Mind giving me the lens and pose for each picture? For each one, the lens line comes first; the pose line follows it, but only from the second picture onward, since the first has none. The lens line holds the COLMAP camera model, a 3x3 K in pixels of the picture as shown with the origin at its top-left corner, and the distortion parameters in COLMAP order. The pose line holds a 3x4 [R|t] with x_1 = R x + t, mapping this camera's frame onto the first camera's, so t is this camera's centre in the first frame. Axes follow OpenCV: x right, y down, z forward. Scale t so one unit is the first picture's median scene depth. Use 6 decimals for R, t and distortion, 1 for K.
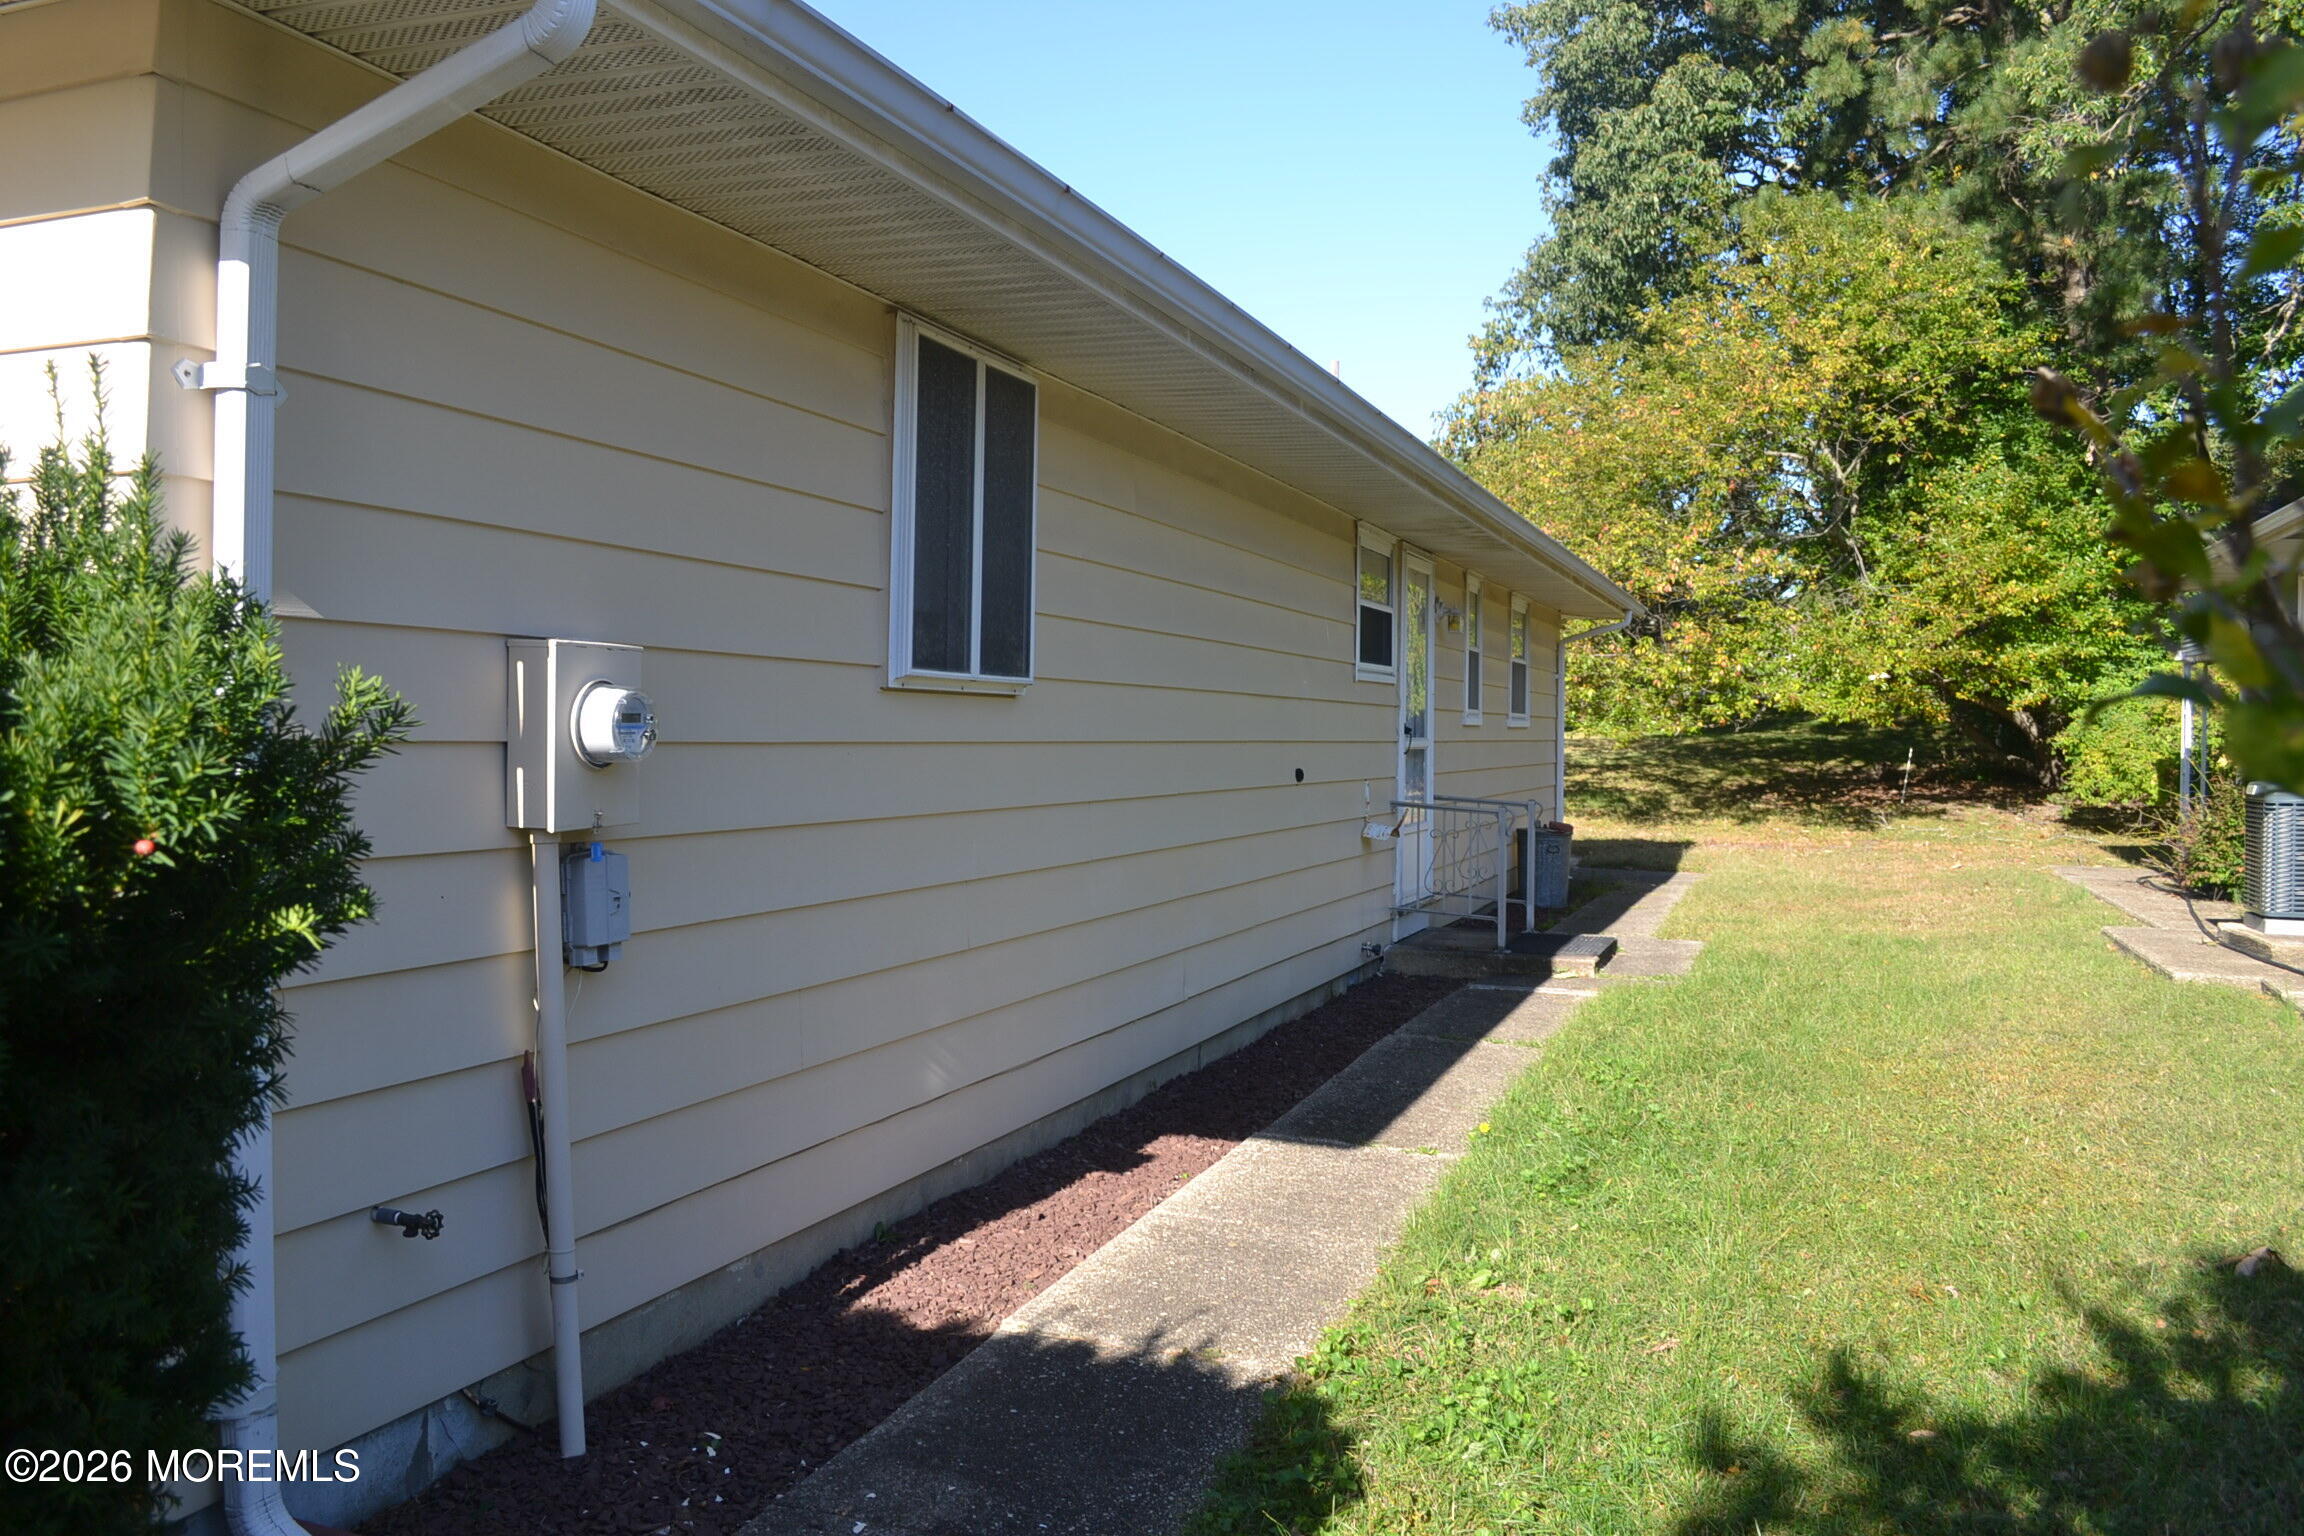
lens RADIAL K [[1845.8, 0, 1159.9], [0, 1845.8, 760.0], [0, 0, 1]] dist [-0.077786, -0.003528]
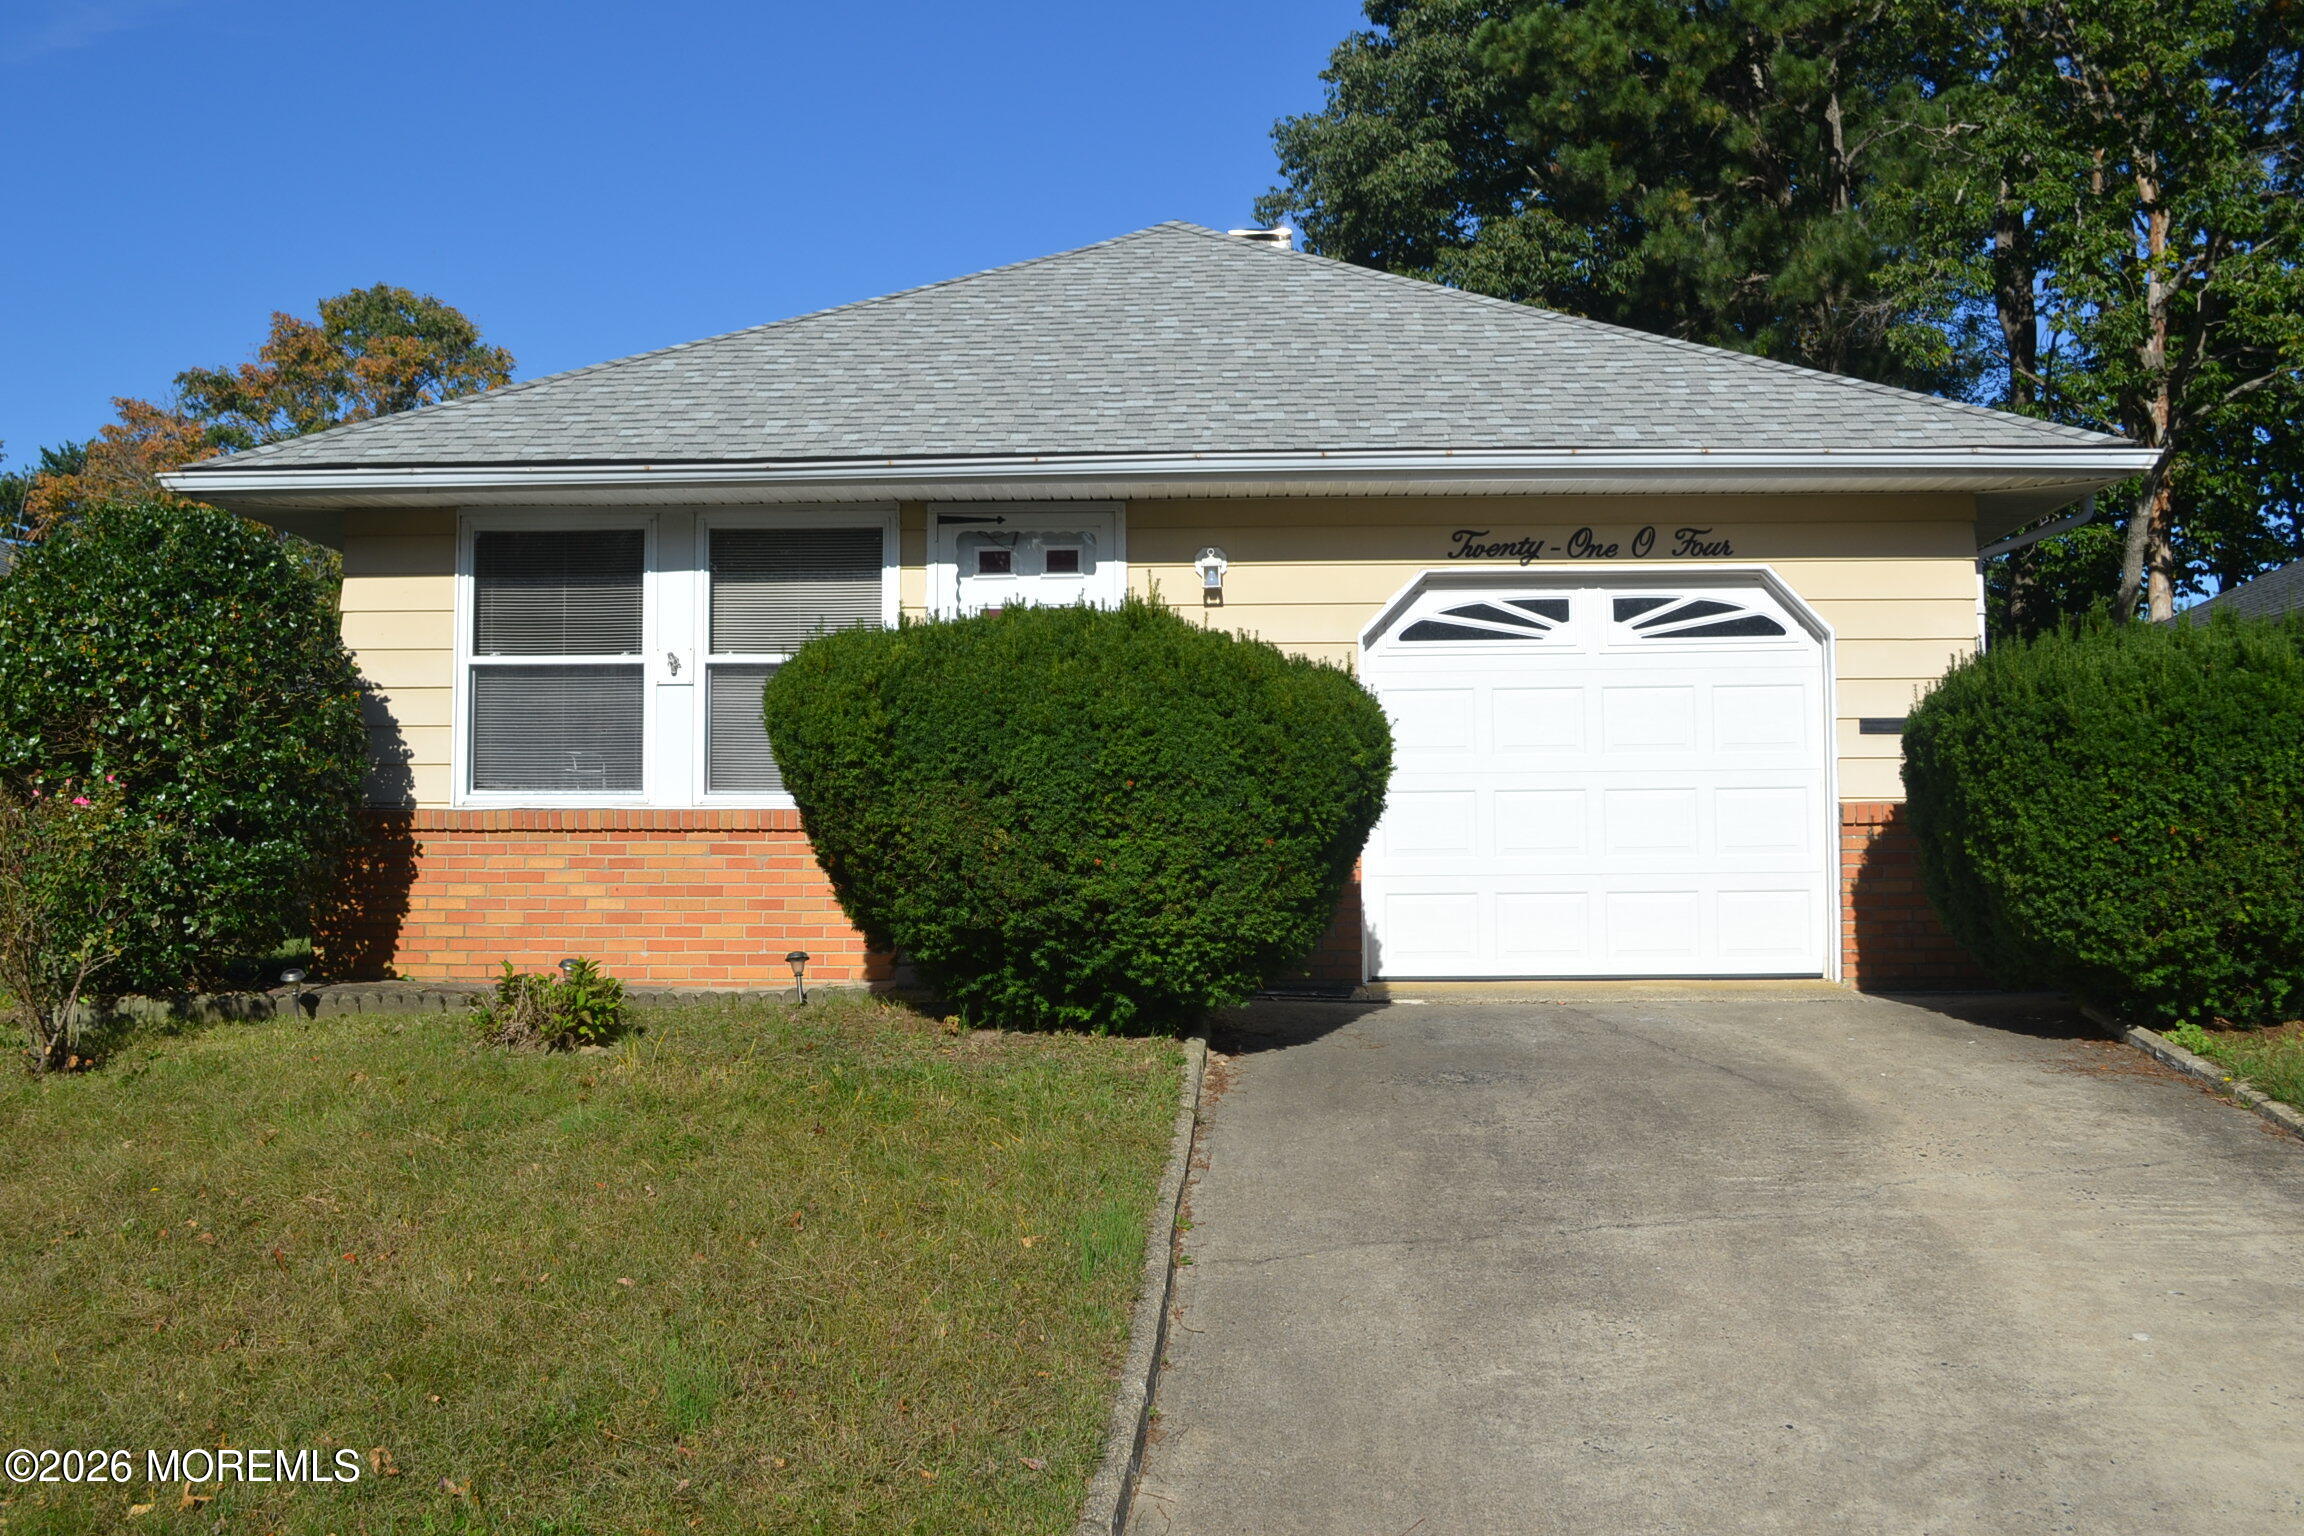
lens RADIAL K [[2451.5, 0, 1157.6], [0, 2451.5, 753.7], [0, 0, 1]] dist [-0.055443, 0.000000]
pose [[0.953971, 0.005004, 0.299857, -0.361515], [0.016664, 0.997432, -0.069660, 0.037629], [-0.299435, 0.071451, 0.951437, -0.307991]]
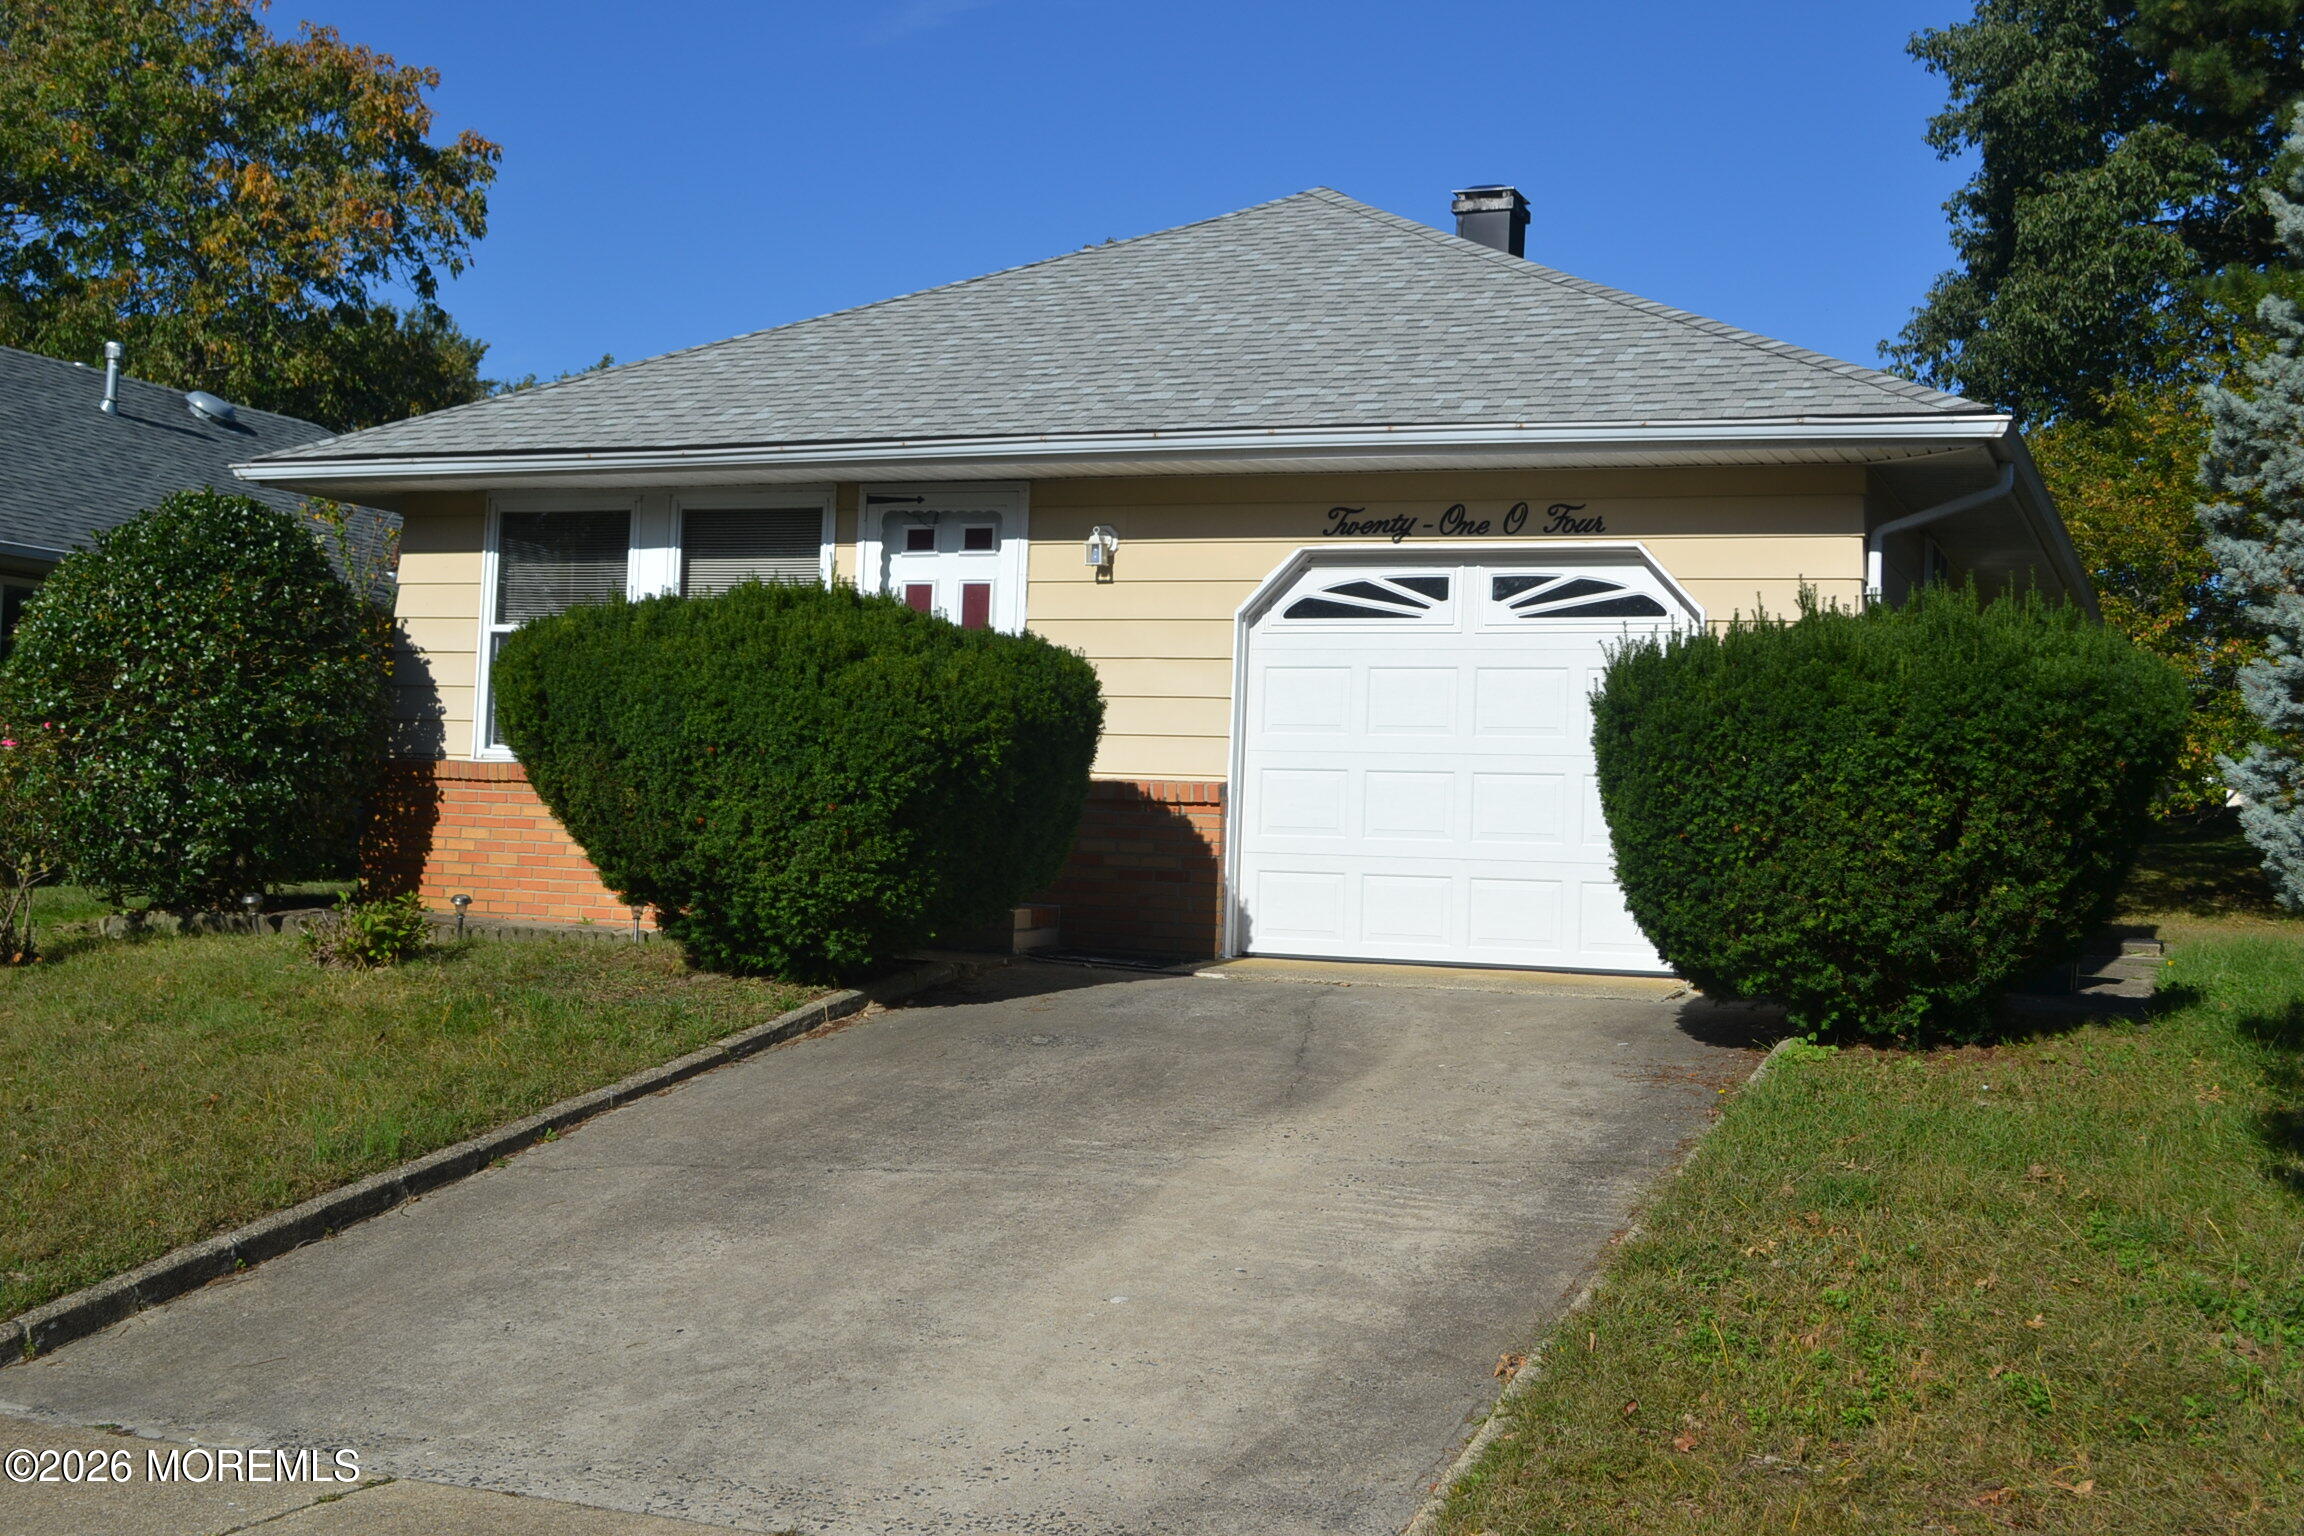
lens RADIAL K [[2635.1, 0, 1153.4], [0, 2635.1, 763.1], [0, 0, 1]] dist [-0.047596, 0.000000]
pose [[0.998833, 0.028252, -0.039168, -0.172216], [-0.030279, 0.998179, -0.052173, 0.038960], [0.037622, 0.053298, 0.997870, -0.383341]]
